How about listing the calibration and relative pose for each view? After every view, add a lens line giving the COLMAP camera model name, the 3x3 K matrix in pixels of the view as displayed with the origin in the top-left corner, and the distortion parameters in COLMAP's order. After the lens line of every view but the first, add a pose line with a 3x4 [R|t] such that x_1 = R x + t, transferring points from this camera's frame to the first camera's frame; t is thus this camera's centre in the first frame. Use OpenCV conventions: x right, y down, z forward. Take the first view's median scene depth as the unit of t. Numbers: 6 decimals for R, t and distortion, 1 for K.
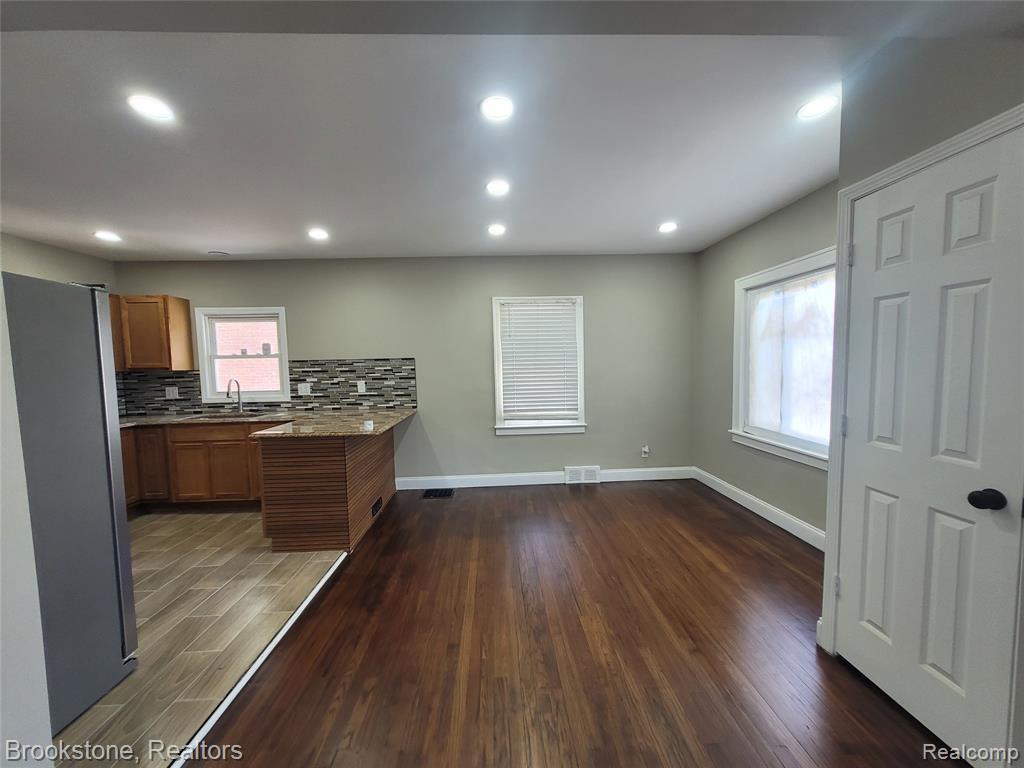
lens RADIAL K [[398.7, 0, 506.8], [0, 398.7, 386.8], [0, 0, 1]] dist [-0.000910, 0.000003]
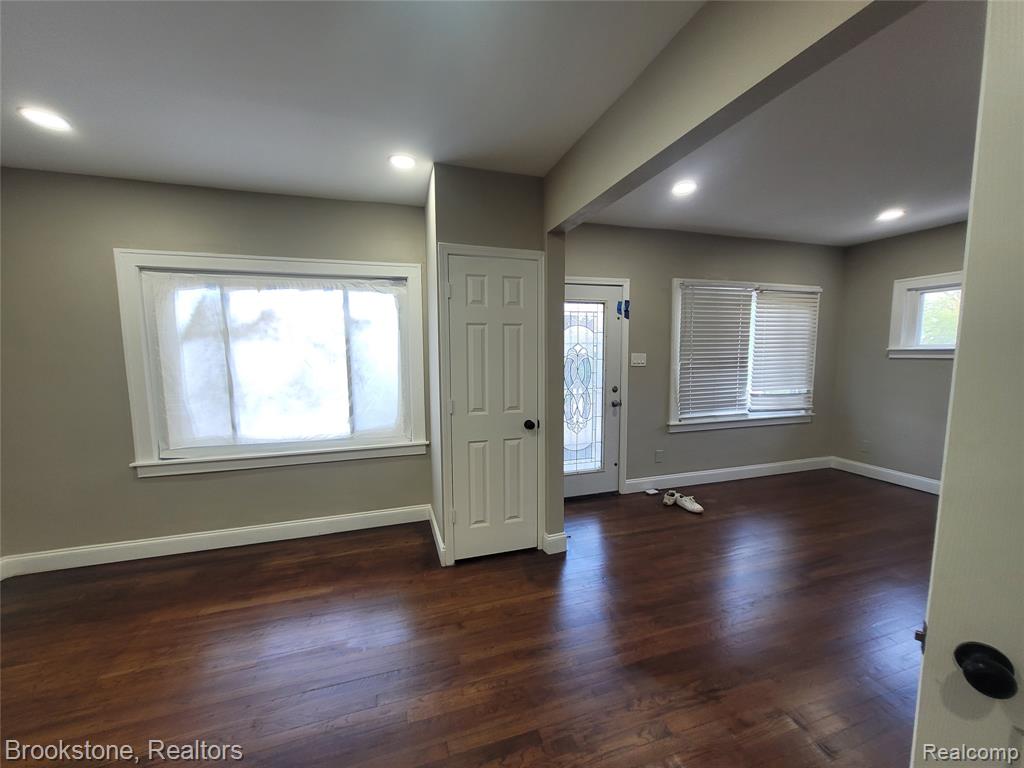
lens RADIAL K [[398.7, 0, 510.1], [0, 398.7, 391.2], [0, 0, 1]] dist [-0.000910, 0.000003]
pose [[-0.262047, -0.069924, 0.962519, -0.254399], [0.070109, 0.993357, 0.091252, -0.032425], [-0.962505, 0.091394, -0.255404, 0.474230]]
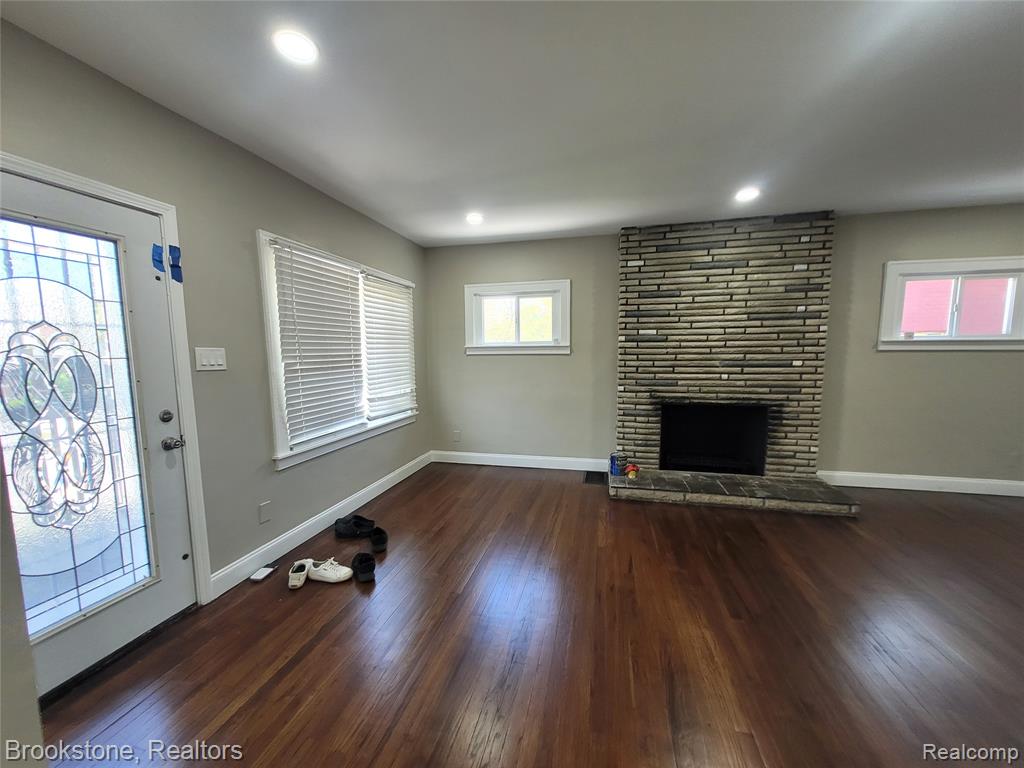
lens RADIAL K [[398.7, 0, 512.0], [0, 398.7, 391.9], [0, 0, 1]] dist [-0.000910, 0.000003]
pose [[-0.962807, 0.007211, 0.270094, -0.161148], [0.049512, 0.987425, 0.150134, -0.027171], [-0.265615, 0.157923, -0.951057, 0.433028]]
